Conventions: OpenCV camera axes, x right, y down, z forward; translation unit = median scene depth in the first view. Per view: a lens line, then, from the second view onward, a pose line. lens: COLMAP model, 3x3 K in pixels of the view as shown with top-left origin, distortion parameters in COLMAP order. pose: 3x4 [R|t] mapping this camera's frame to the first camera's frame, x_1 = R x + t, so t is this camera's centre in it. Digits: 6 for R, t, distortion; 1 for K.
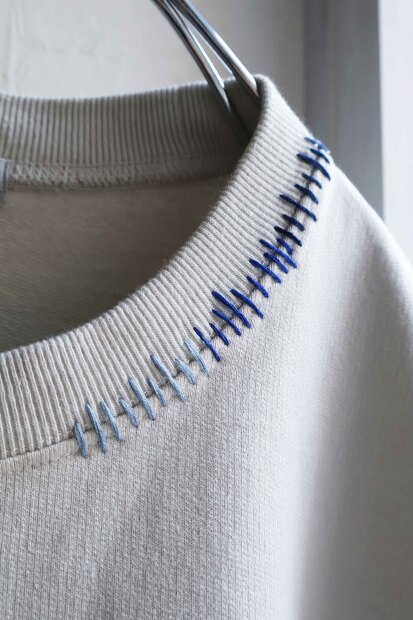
lens RADIAL K [[644.1, 0, 206.4], [0, 644.1, 309.7], [0, 0, 1]] dist [0.005258, 0.000000]
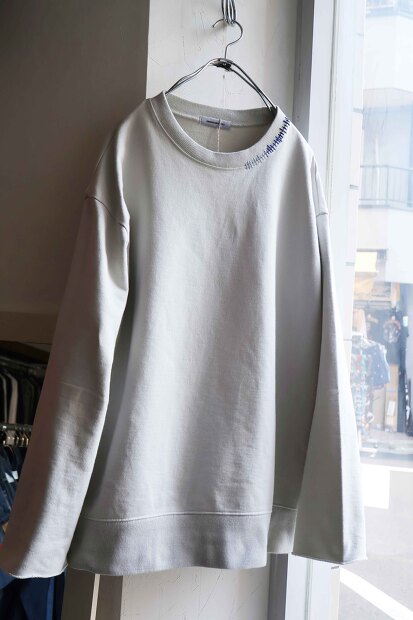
lens RADIAL K [[644.1, 0, 206.9], [0, 644.1, 307.9], [0, 0, 1]] dist [0.005258, 0.000000]
pose [[0.997659, 0.028354, -0.062233, -0.122299], [-0.021419, 0.993767, 0.109400, 0.776622], [0.064947, -0.107811, 0.992048, -4.788282]]
